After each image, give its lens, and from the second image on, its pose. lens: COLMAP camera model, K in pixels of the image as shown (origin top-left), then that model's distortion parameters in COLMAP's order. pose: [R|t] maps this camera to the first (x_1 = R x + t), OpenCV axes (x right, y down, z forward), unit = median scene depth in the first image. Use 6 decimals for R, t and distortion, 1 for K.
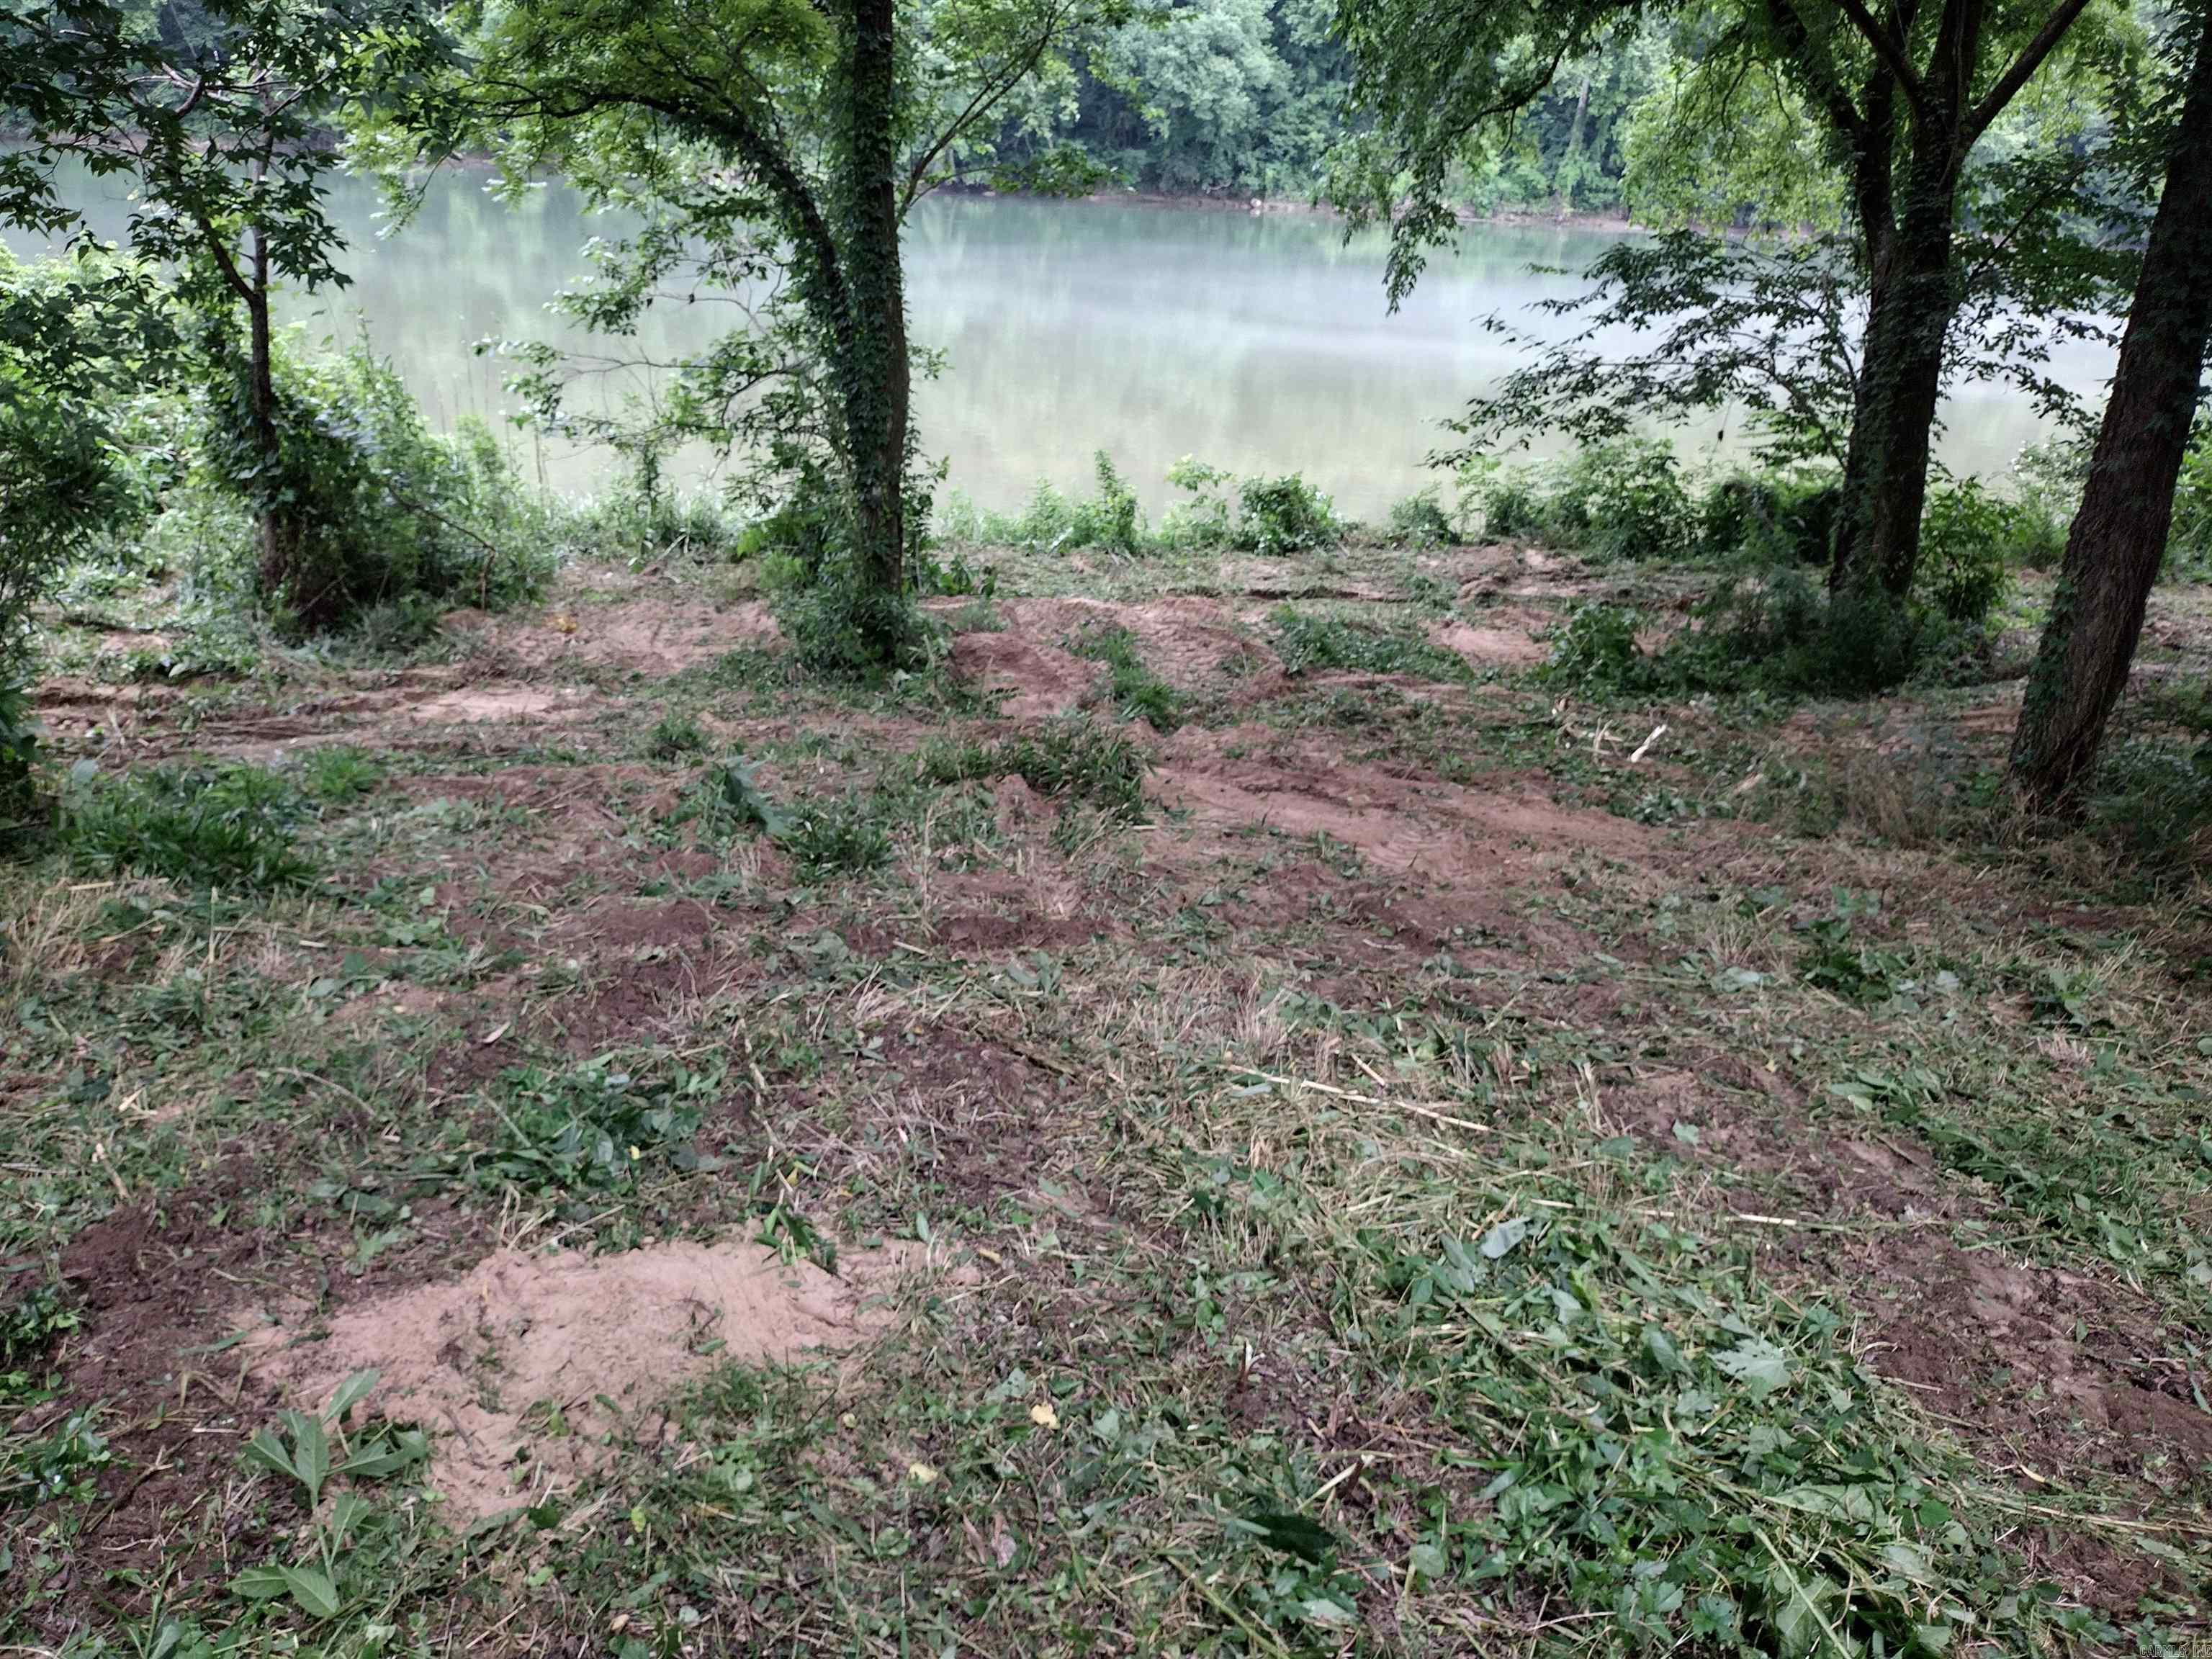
lens RADIAL K [[1668.8, 0, 1139.3], [0, 1668.8, 853.6], [0, 0, 1]] dist [0.067591, -0.080062]
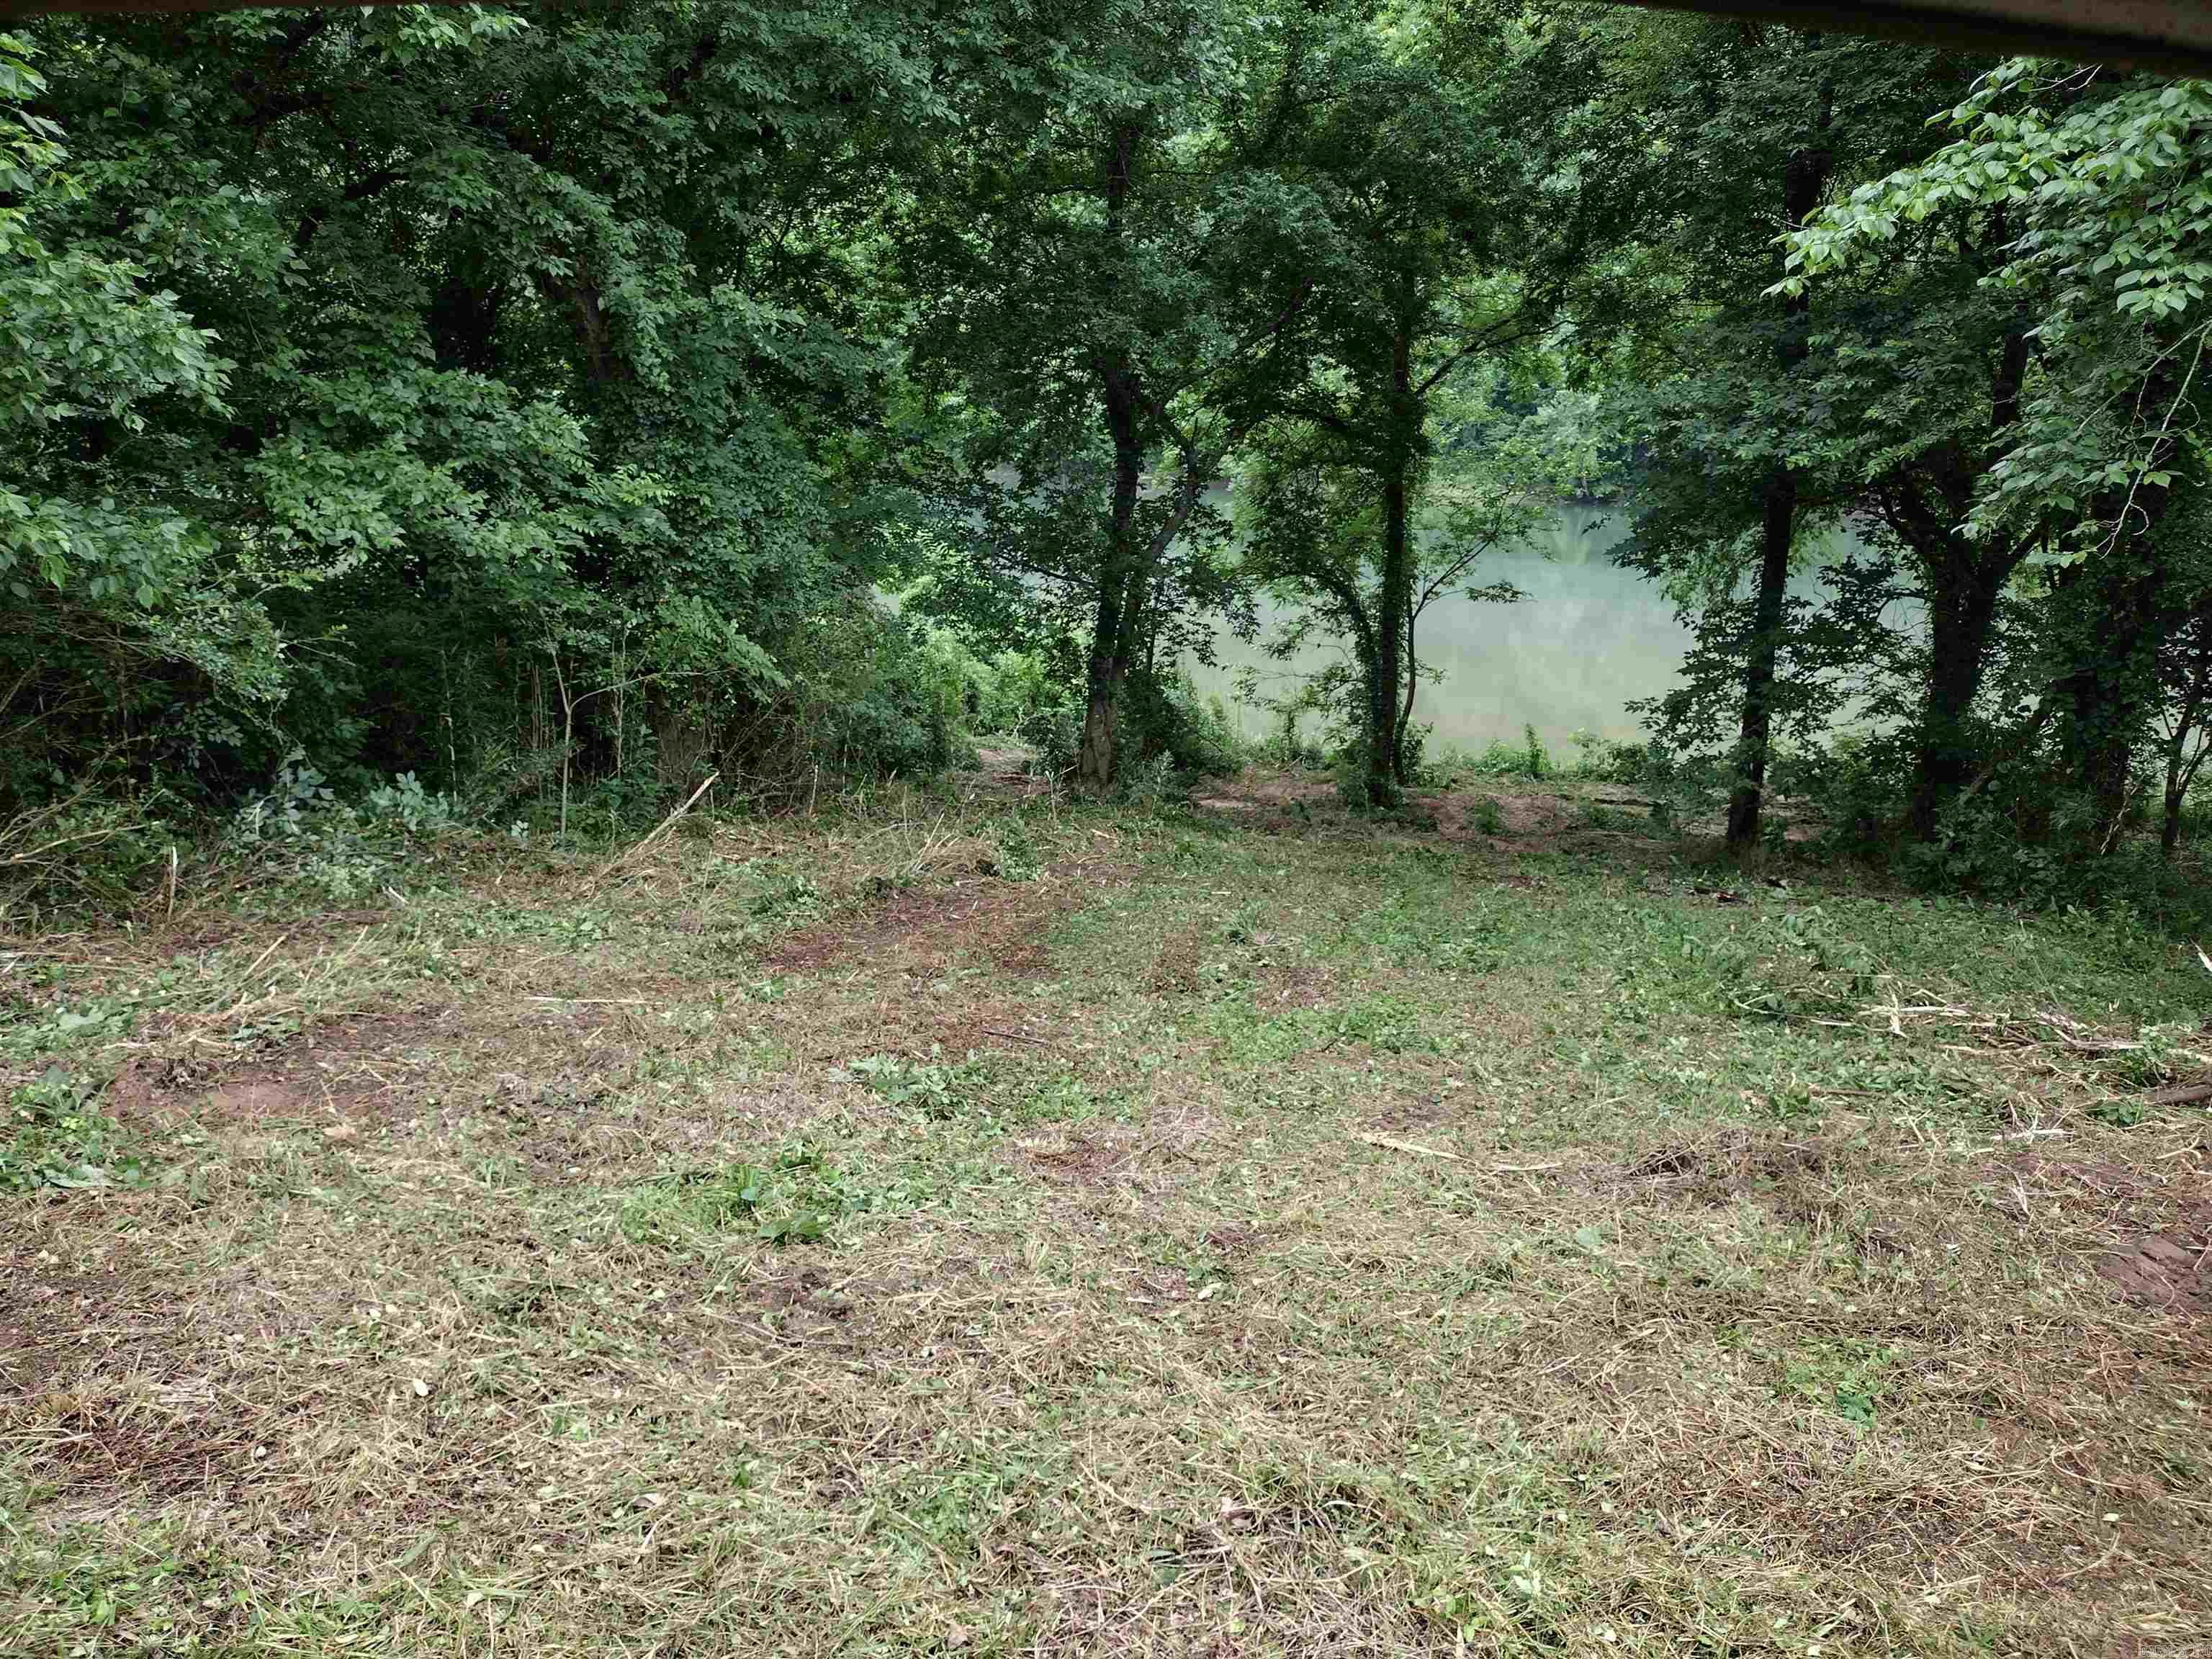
lens RADIAL K [[1668.8, 0, 1113.1], [0, 1668.8, 817.2], [0, 0, 1]] dist [0.067591, -0.080062]
pose [[0.926210, 0.066851, -0.371034, 0.282506], [-0.131136, 0.979826, -0.150814, 0.228443], [0.353467, 0.188341, 0.916291, -0.956752]]
